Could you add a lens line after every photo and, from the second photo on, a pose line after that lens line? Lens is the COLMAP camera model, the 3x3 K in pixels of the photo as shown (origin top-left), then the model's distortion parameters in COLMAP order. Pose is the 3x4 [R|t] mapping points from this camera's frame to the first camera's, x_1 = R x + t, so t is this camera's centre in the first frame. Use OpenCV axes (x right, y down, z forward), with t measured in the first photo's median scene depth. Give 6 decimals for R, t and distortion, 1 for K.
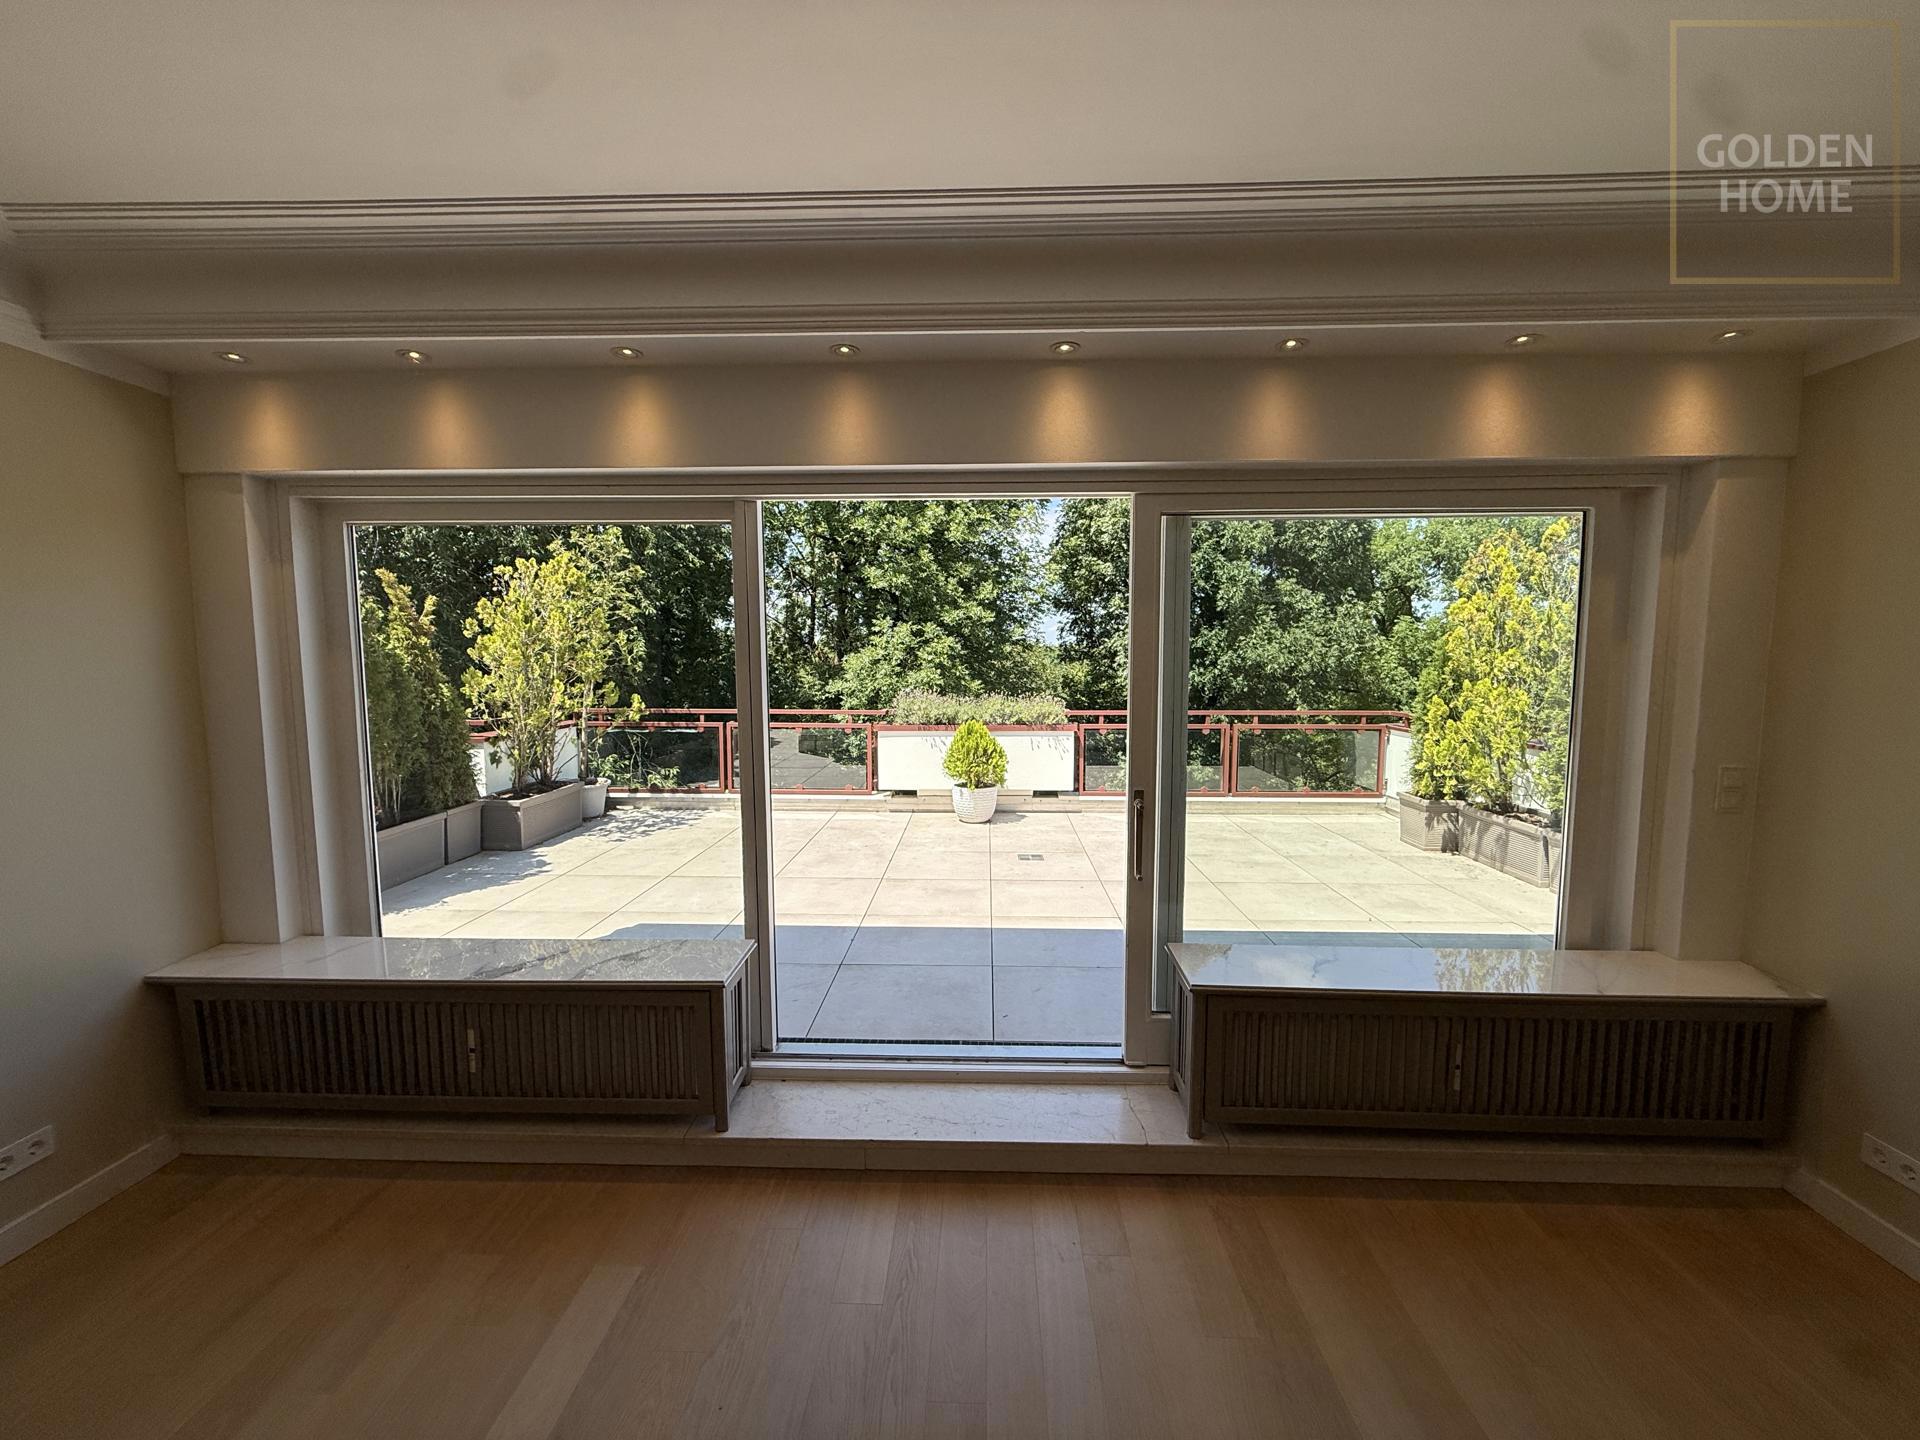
lens RADIAL K [[766.2, 0, 959.8], [0, 766.2, 721.1], [0, 0, 1]] dist [-0.002638, 0.000987]
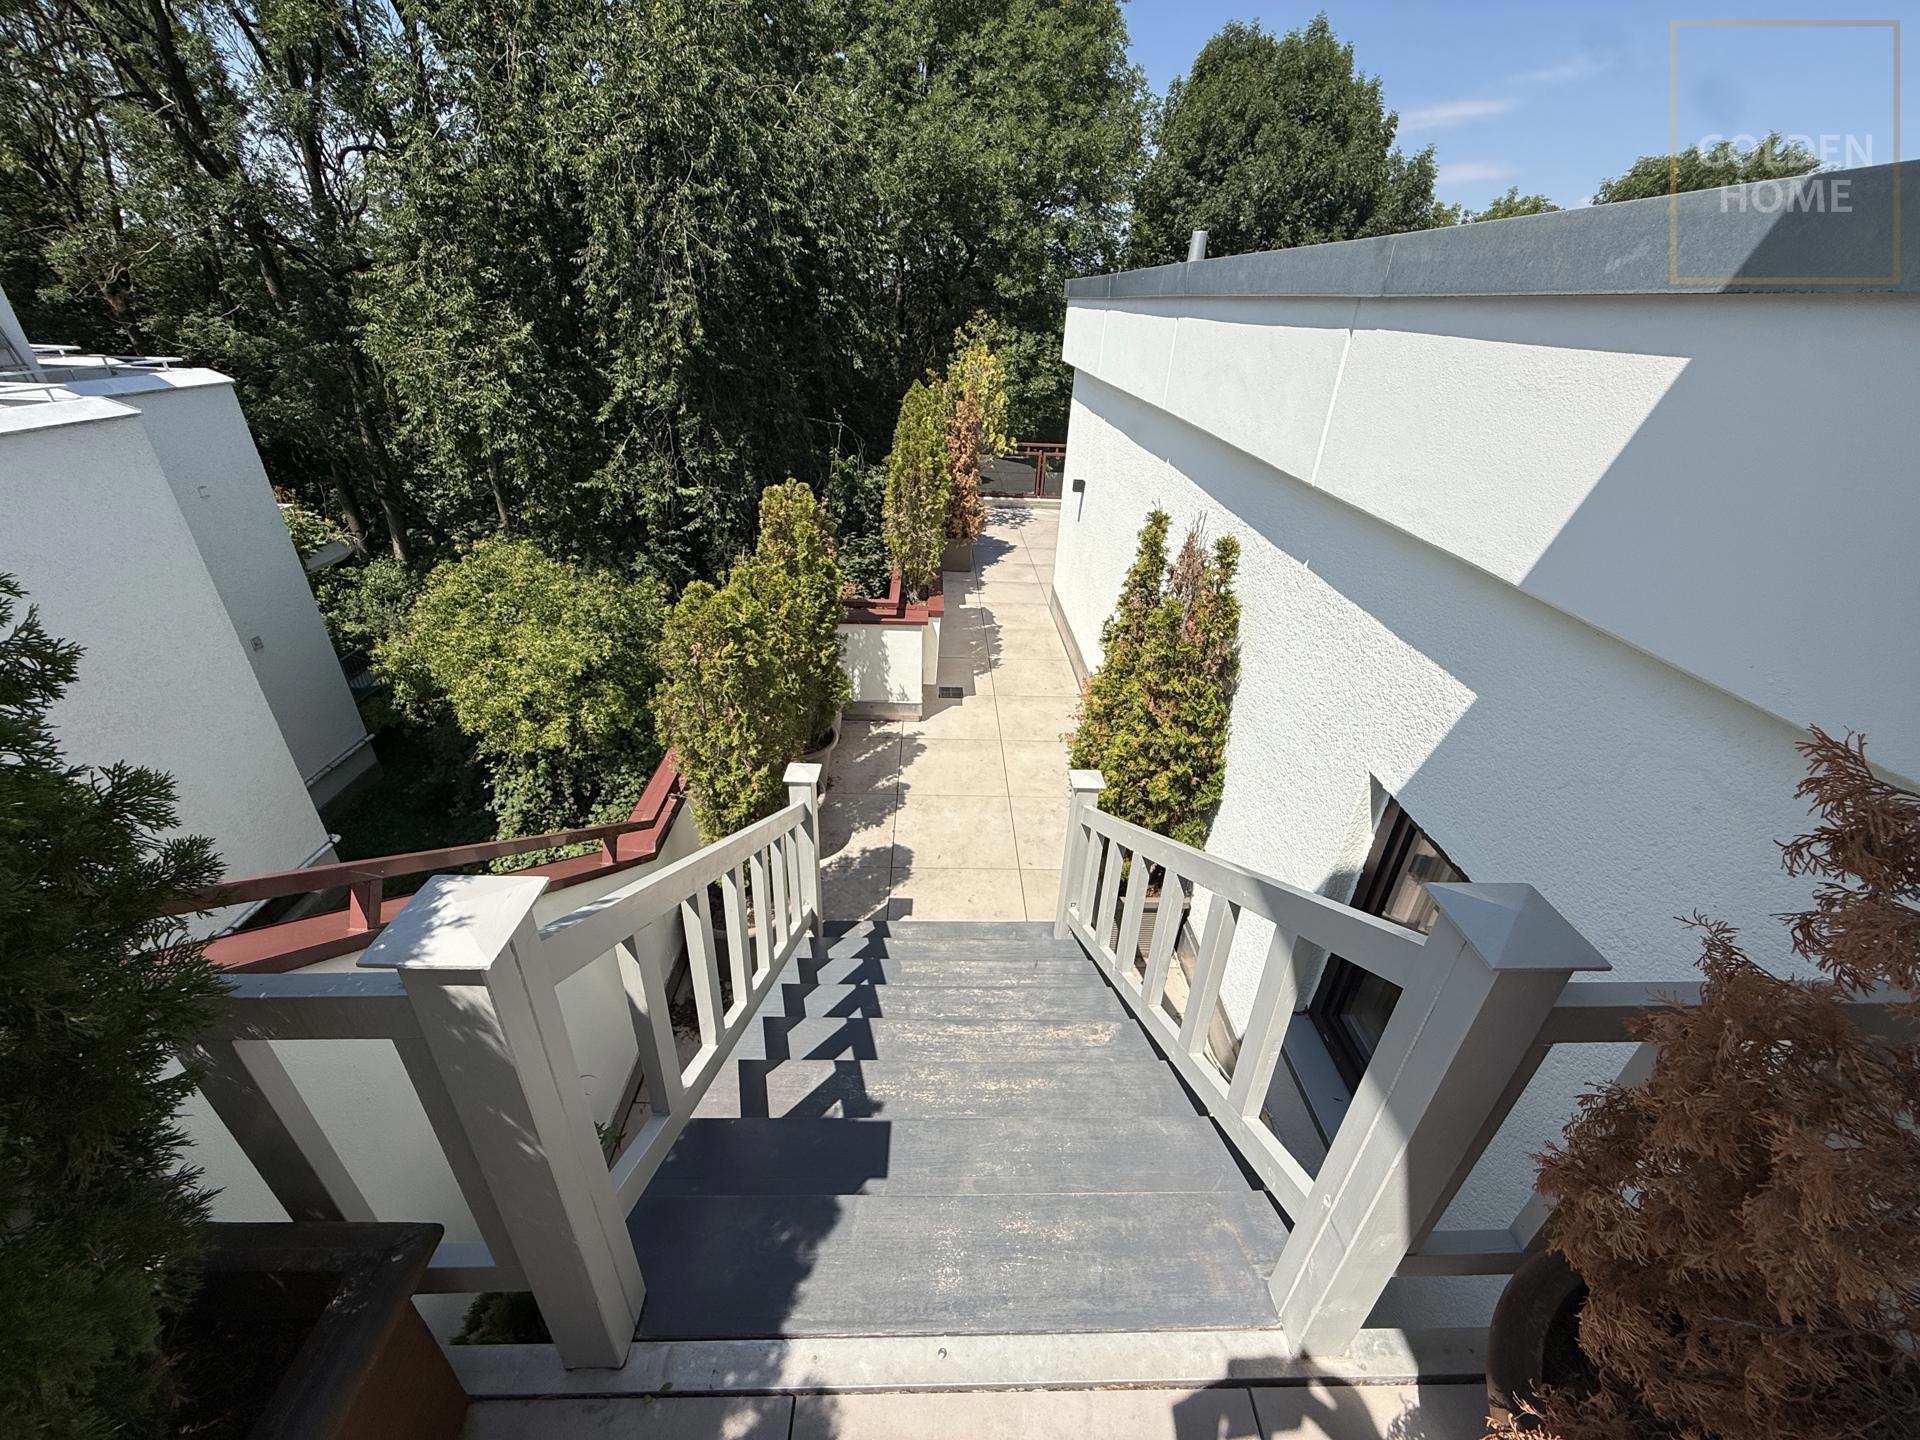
lens RADIAL K [[766.2, 0, 949.5], [0, 766.2, 719.1], [0, 0, 1]] dist [-0.002638, 0.000987]
pose [[0.998295, 0.005670, 0.058086, -0.375707], [-0.028639, 0.914792, 0.402908, -0.081450], [-0.050852, -0.403884, 0.913396, -0.439010]]
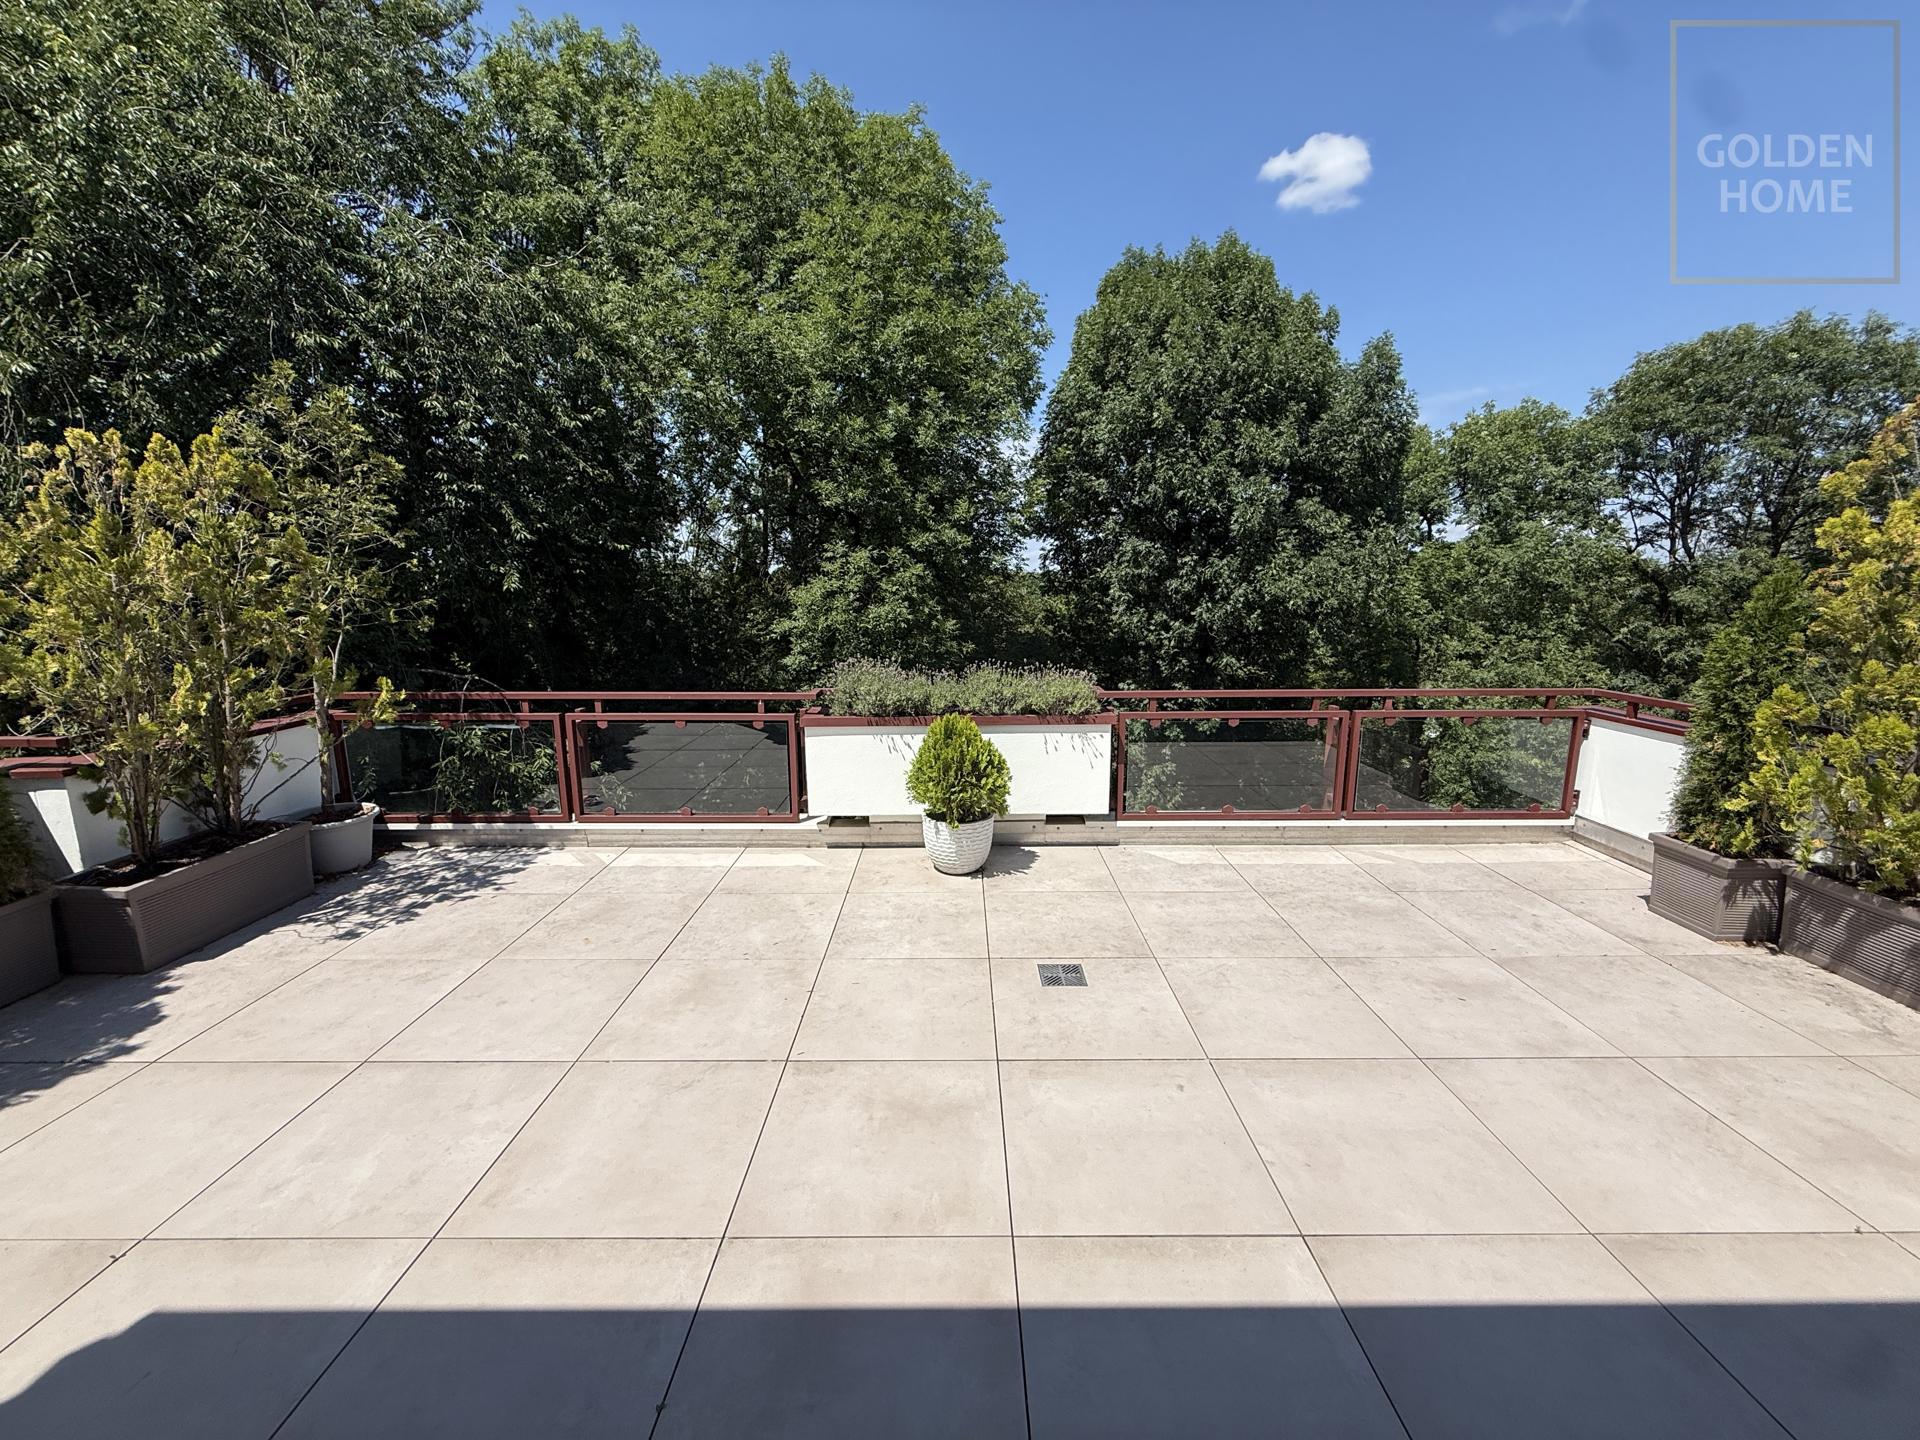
lens RADIAL K [[766.2, 0, 952.4], [0, 766.2, 723.1], [0, 0, 1]] dist [-0.002638, 0.000987]
pose [[0.999563, -0.007706, 0.028527, -0.001438], [0.004940, 0.995391, 0.095771, -0.030835], [-0.029133, -0.095588, 0.994995, 0.227925]]
